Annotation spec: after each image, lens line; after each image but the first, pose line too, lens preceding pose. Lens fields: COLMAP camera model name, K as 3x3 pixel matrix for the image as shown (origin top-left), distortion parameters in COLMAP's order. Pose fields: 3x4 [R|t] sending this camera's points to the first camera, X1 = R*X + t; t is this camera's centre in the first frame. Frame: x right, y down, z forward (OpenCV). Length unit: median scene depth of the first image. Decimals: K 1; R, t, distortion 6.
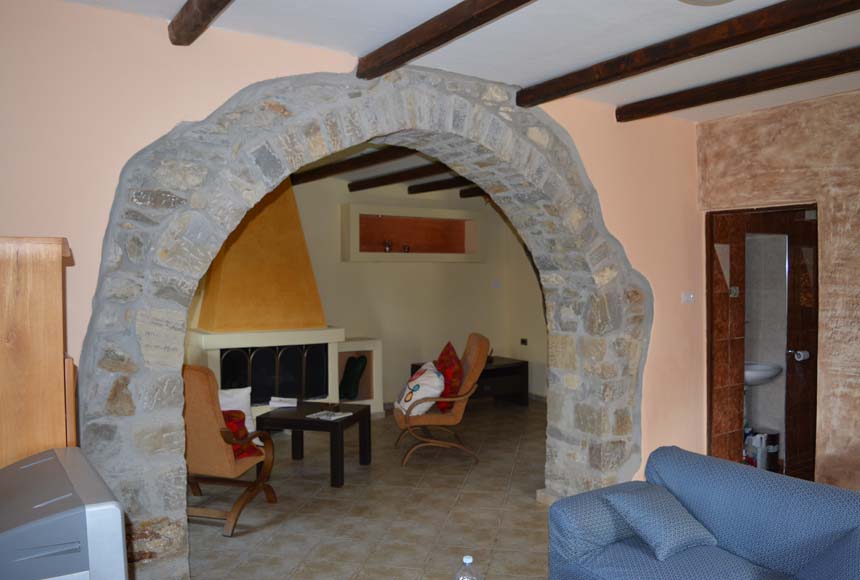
lens RADIAL K [[665.9, 0, 428.9], [0, 665.9, 291.0], [0, 0, 1]] dist [-0.044668, 0.003420]
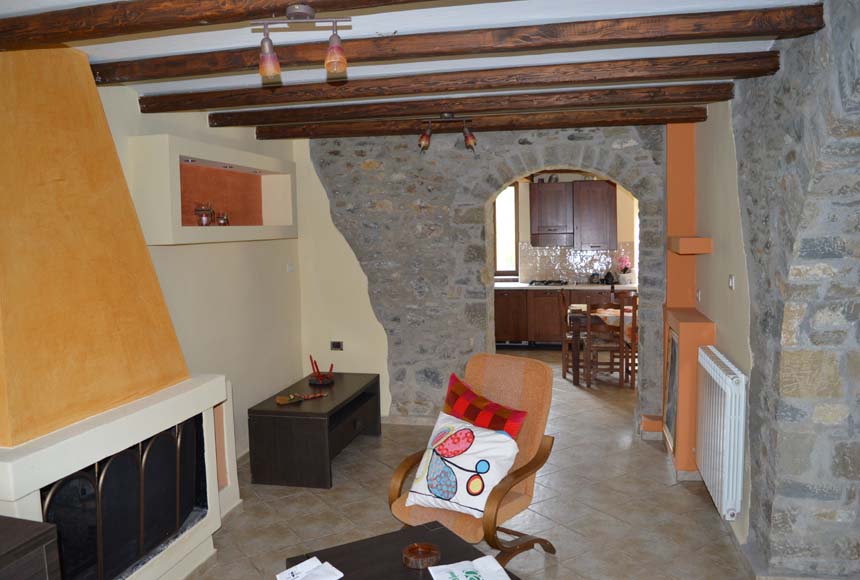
lens RADIAL K [[665.9, 0, 430.7], [0, 665.9, 286.9], [0, 0, 1]] dist [-0.044668, 0.003420]
pose [[0.716985, -0.072119, 0.693348, -0.548765], [0.039268, 0.997233, 0.063121, -0.058575], [-0.695982, -0.018030, 0.717833, 0.775023]]
